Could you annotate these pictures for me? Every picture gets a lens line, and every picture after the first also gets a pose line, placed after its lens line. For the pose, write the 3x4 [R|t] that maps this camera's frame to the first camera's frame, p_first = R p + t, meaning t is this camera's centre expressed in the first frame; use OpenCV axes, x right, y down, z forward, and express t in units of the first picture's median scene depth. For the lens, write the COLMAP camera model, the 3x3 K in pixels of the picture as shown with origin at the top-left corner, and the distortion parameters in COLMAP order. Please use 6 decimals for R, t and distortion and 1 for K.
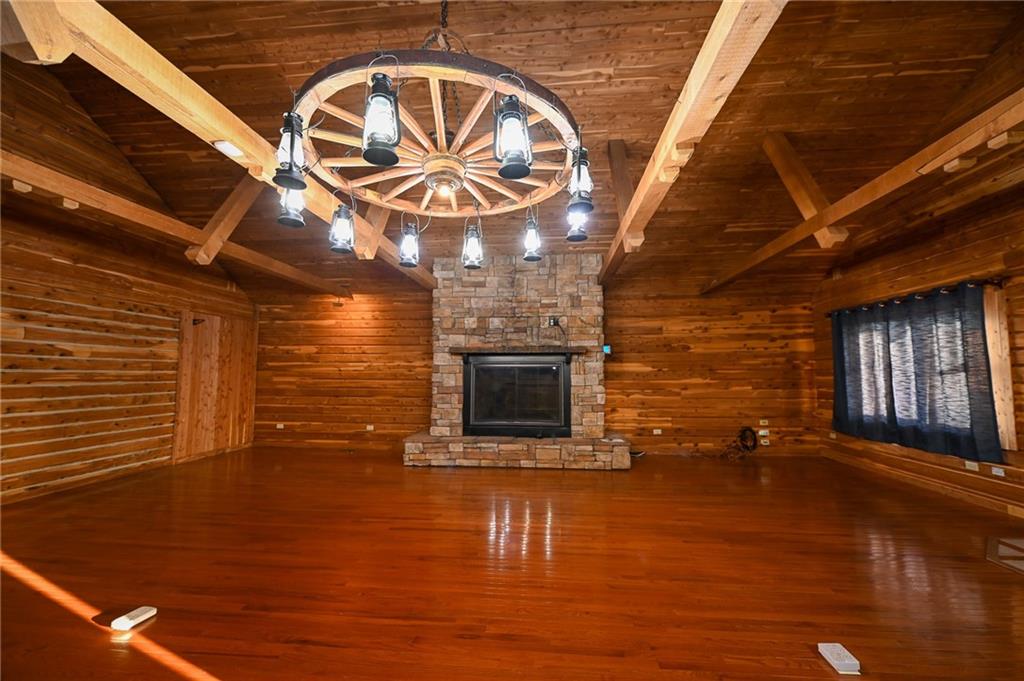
lens RADIAL K [[418.4, 0, 514.5], [0, 418.4, 342.9], [0, 0, 1]] dist [-0.010045, -0.000145]
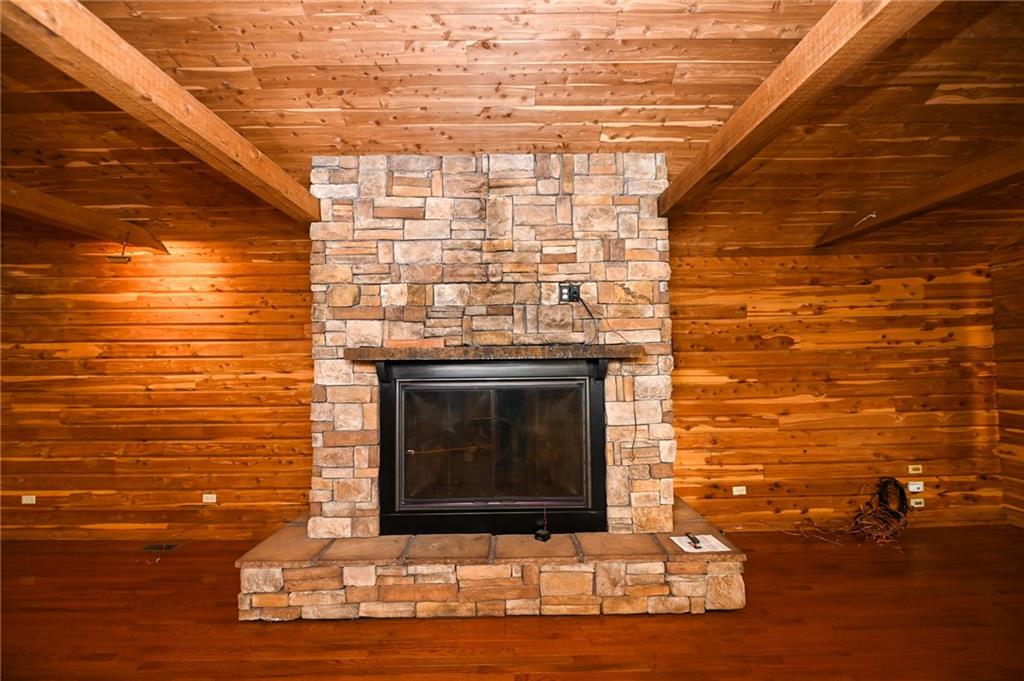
lens RADIAL K [[418.4, 0, 514.5], [0, 418.4, 342.9], [0, 0, 1]] dist [-0.010045, -0.000145]
pose [[0.994680, -0.009637, 0.102557, -0.017604], [0.005743, 0.999254, 0.038194, -0.010941], [-0.102849, -0.037402, 0.993994, 0.492285]]
